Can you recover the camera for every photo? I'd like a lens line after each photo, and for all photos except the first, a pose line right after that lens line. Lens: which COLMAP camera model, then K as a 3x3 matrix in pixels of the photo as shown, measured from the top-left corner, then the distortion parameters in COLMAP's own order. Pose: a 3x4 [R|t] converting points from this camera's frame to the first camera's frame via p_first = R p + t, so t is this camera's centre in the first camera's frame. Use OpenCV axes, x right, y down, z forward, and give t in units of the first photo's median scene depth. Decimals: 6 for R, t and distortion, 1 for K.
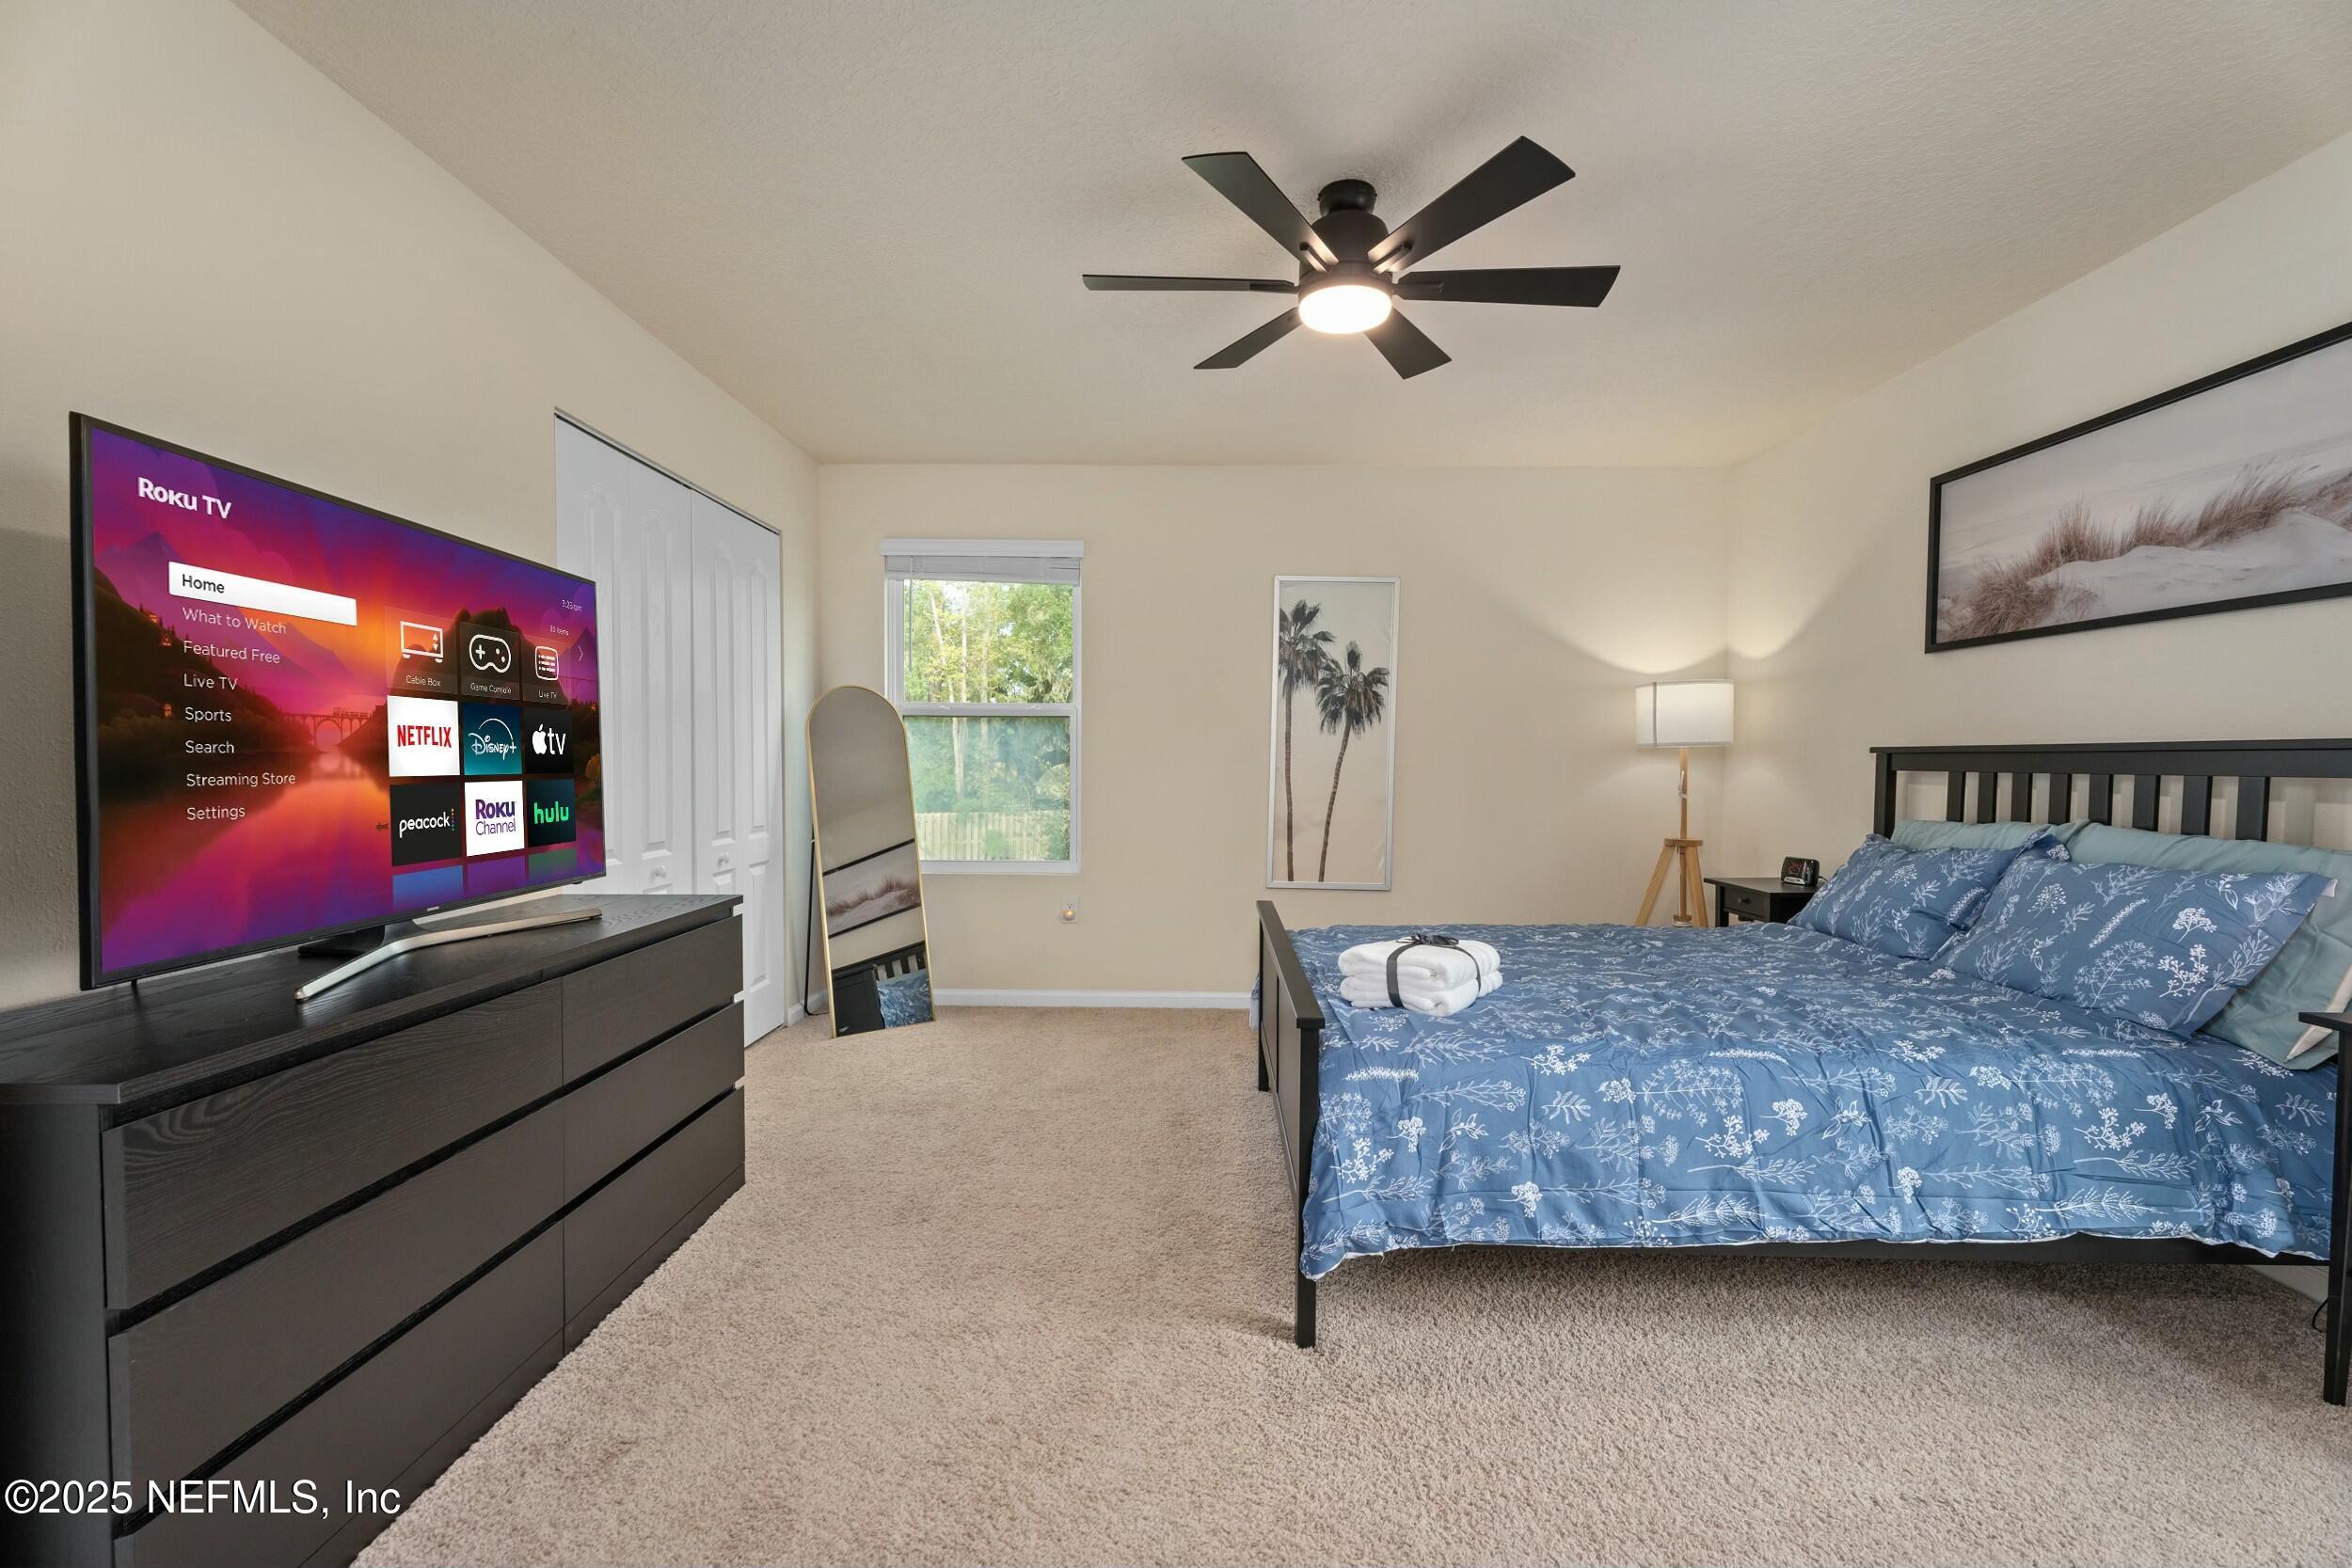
lens RADIAL K [[1055.7, 0, 1163.0], [0, 1055.7, 747.8], [0, 0, 1]] dist [0.002273, 0.001117]
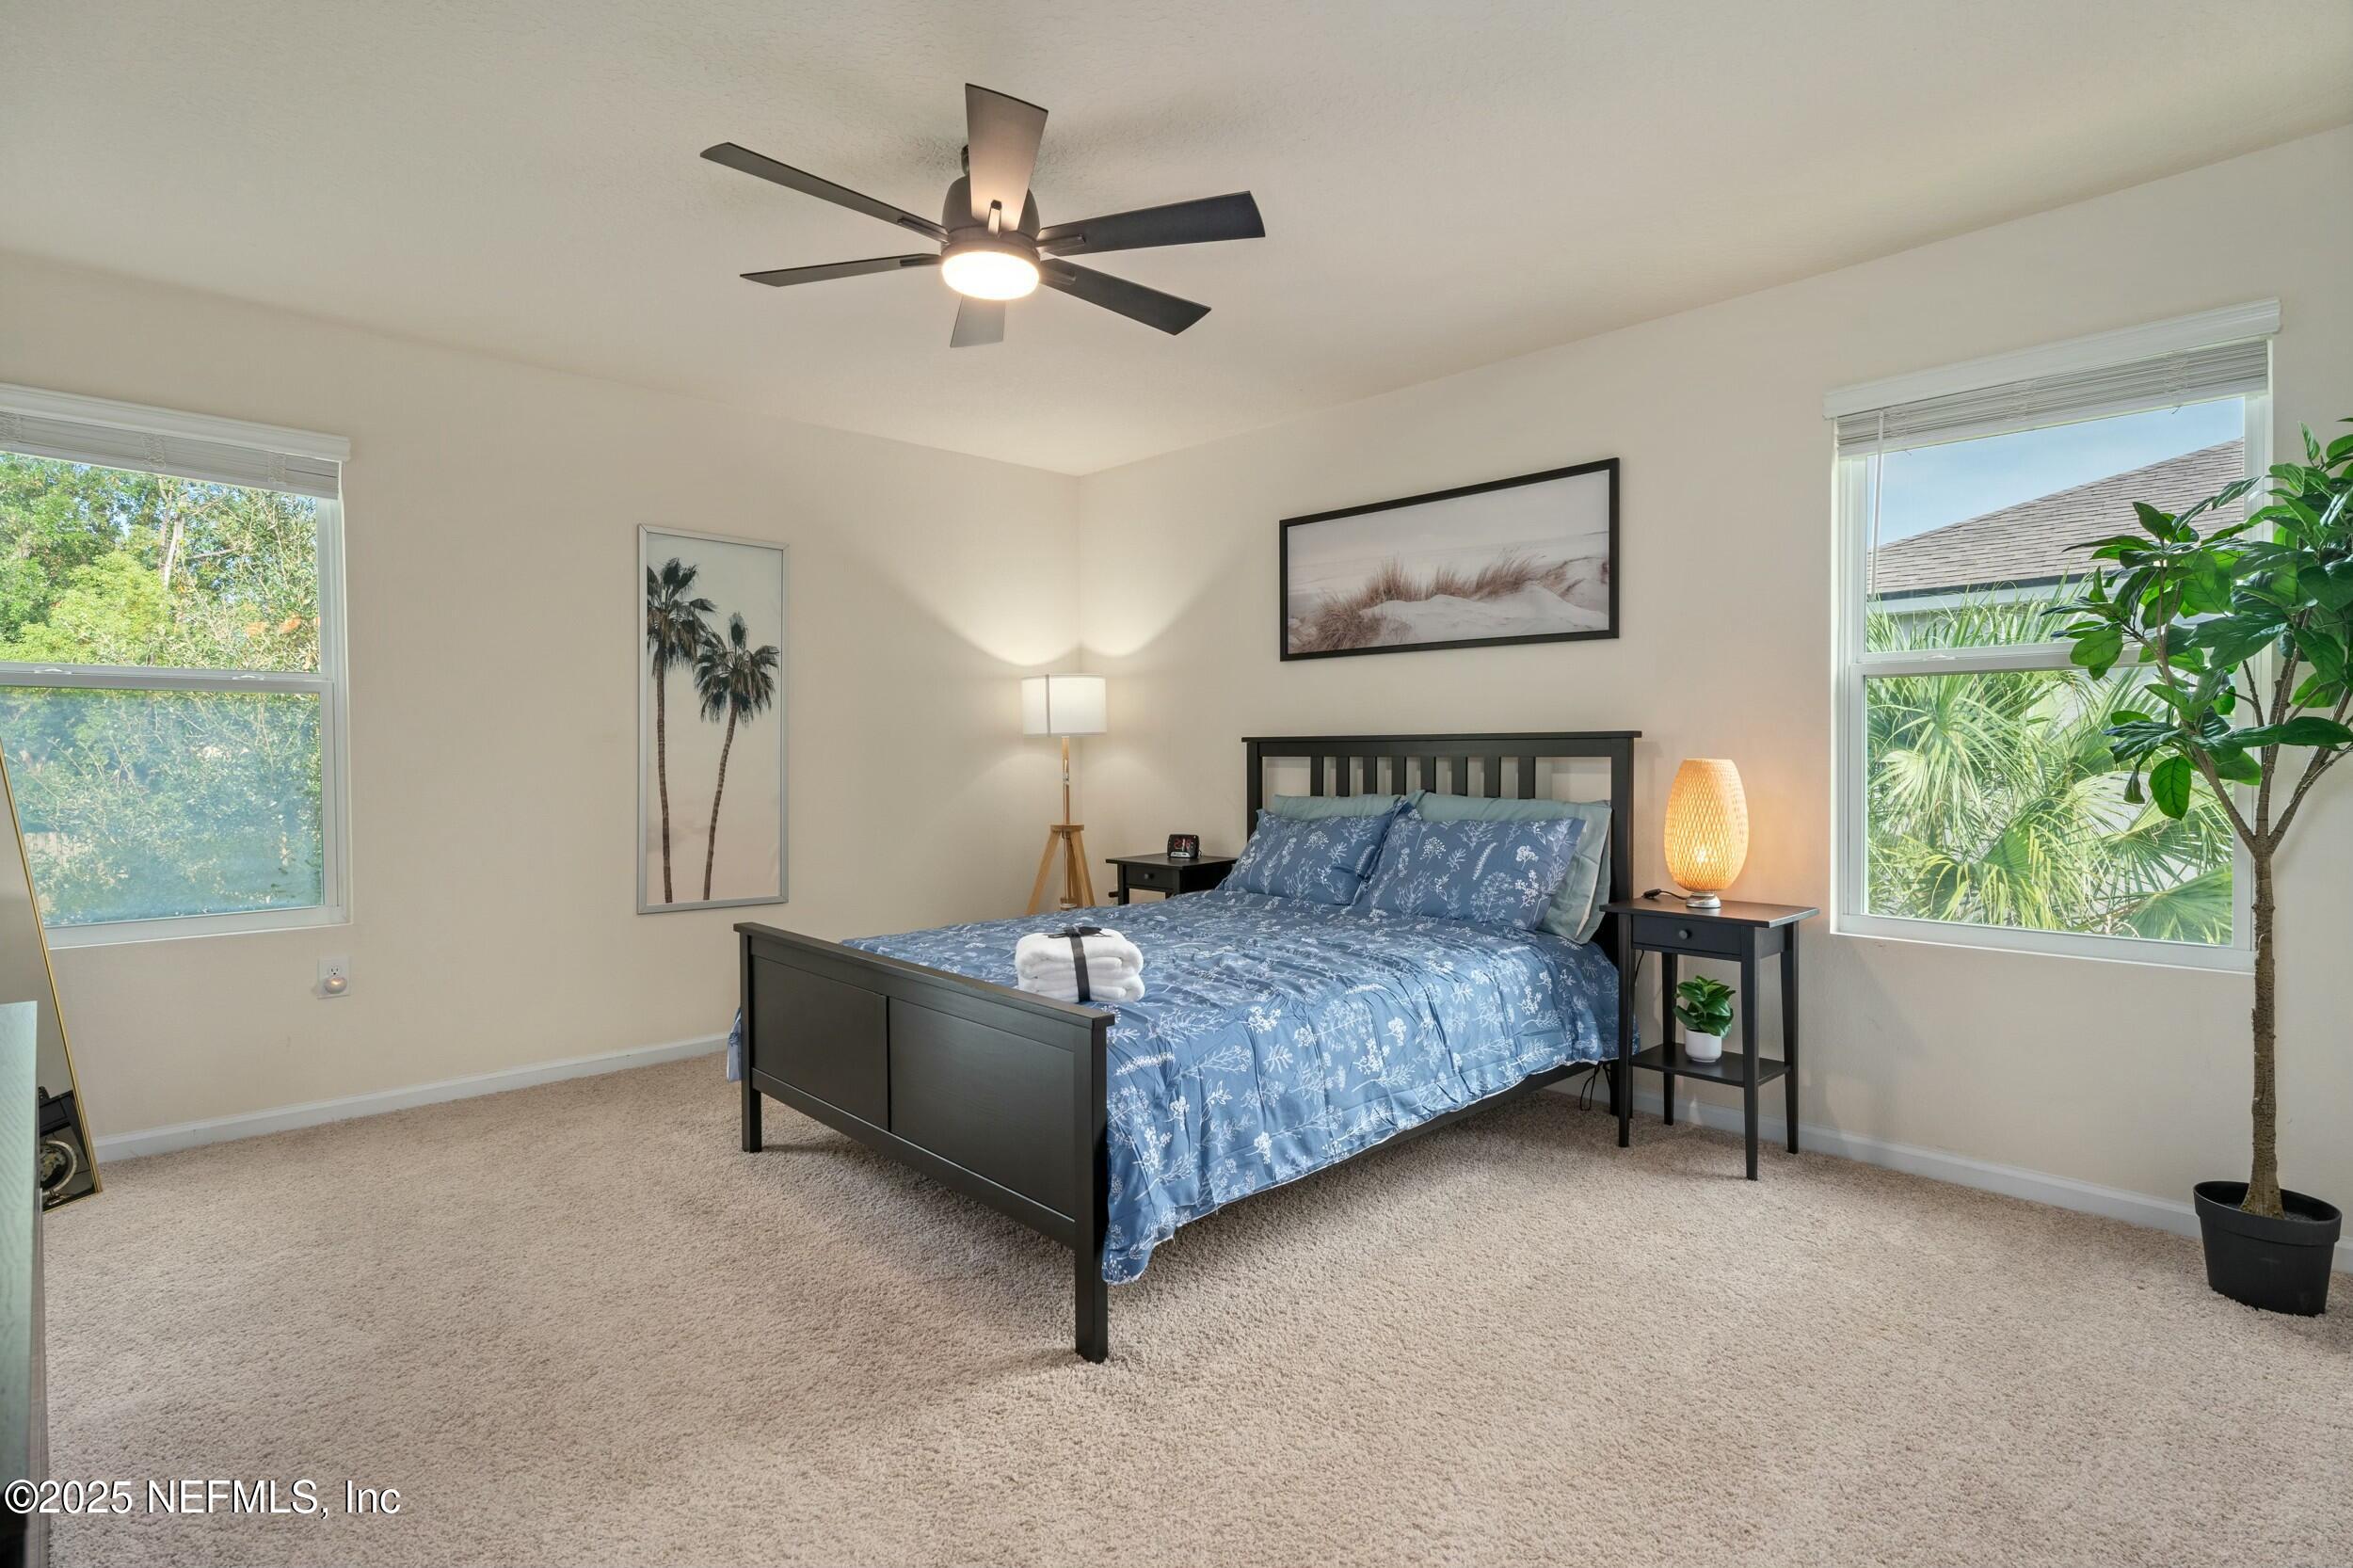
lens RADIAL K [[1191.1, 0, 1180.7], [0, 1191.1, 709.7], [0, 0, 1]] dist [-0.000182, 0.000167]
pose [[0.707149, 0.015717, 0.706890, -0.502609], [0.000982, 0.999730, -0.023211, -0.001143], [-0.707064, 0.017108, 0.706943, 0.145339]]
